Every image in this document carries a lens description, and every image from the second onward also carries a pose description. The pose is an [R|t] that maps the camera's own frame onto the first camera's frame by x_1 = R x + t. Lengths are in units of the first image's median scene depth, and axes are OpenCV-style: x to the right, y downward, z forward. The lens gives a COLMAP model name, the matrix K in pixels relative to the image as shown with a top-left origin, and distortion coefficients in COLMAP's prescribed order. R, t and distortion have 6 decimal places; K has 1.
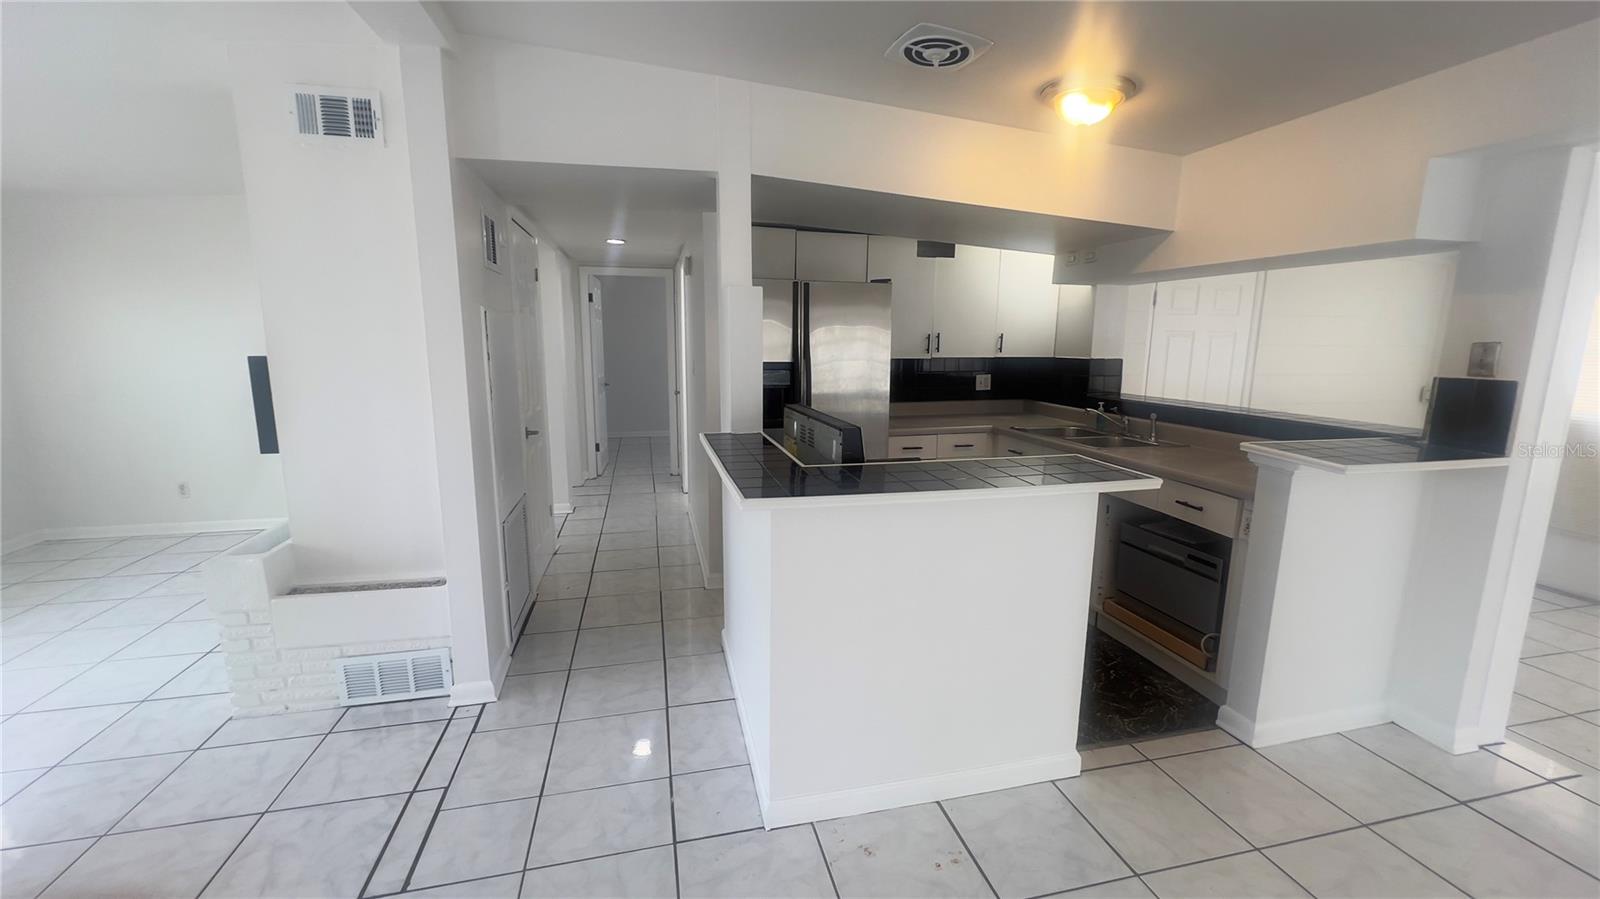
lens RADIAL K [[638.0, 0, 800.4], [0, 638.0, 446.5], [0, 0, 1]] dist [-0.009817, -0.000145]
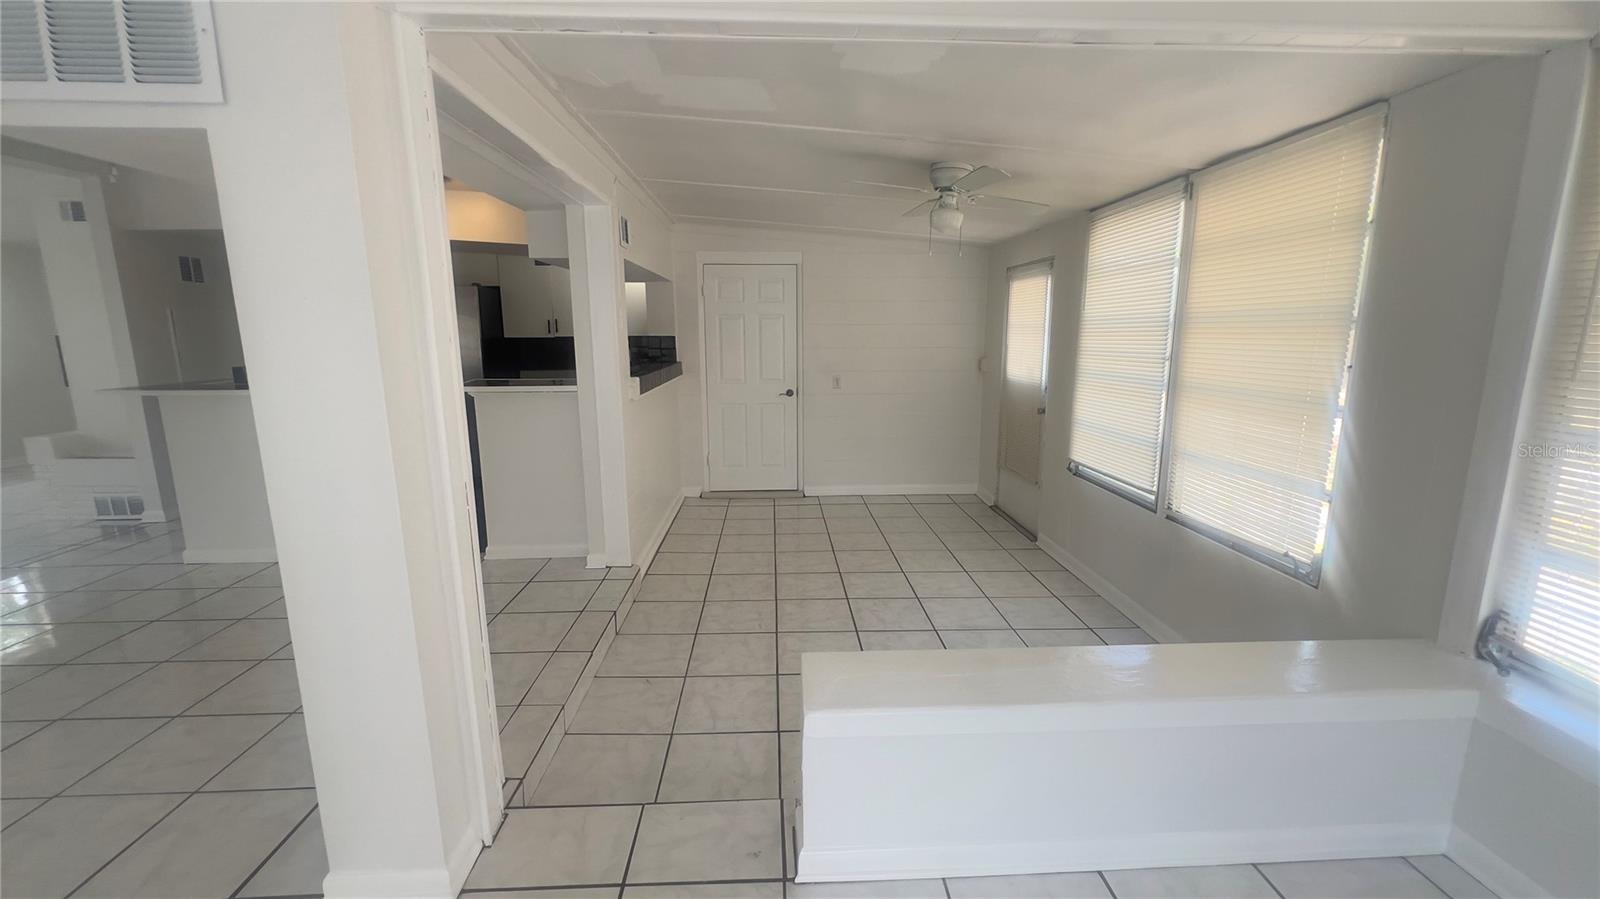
lens RADIAL K [[638.0, 0, 803.3], [0, 638.0, 453.2], [0, 0, 1]] dist [-0.009817, -0.000145]
pose [[0.982801, 0.024708, -0.183009, 1.715869], [-0.021088, 0.999542, 0.021701, 0.124983], [0.183461, -0.017468, 0.982872, -0.470804]]
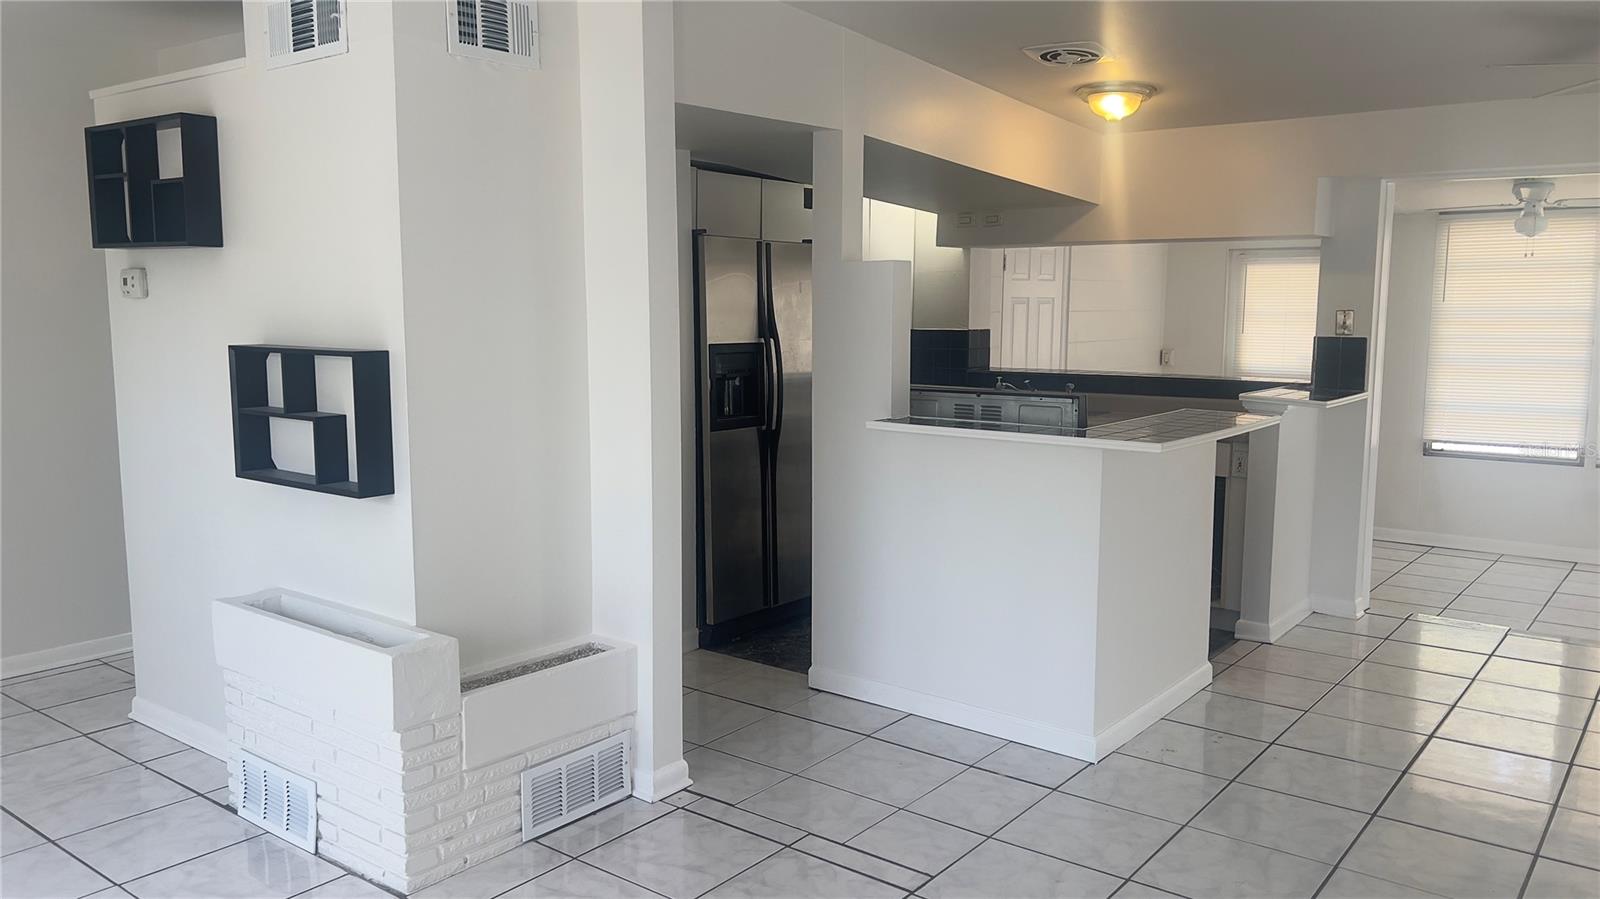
lens RADIAL K [[1213.0, 0, 798.5], [0, 1213.0, 449.5], [0, 0, 1]] dist [0.001334, 0.000733]
pose [[0.782647, -0.082557, 0.616967, -1.287893], [0.109773, 0.993937, -0.006251, 0.019368], [-0.612710, 0.072618, 0.786964, -0.278754]]
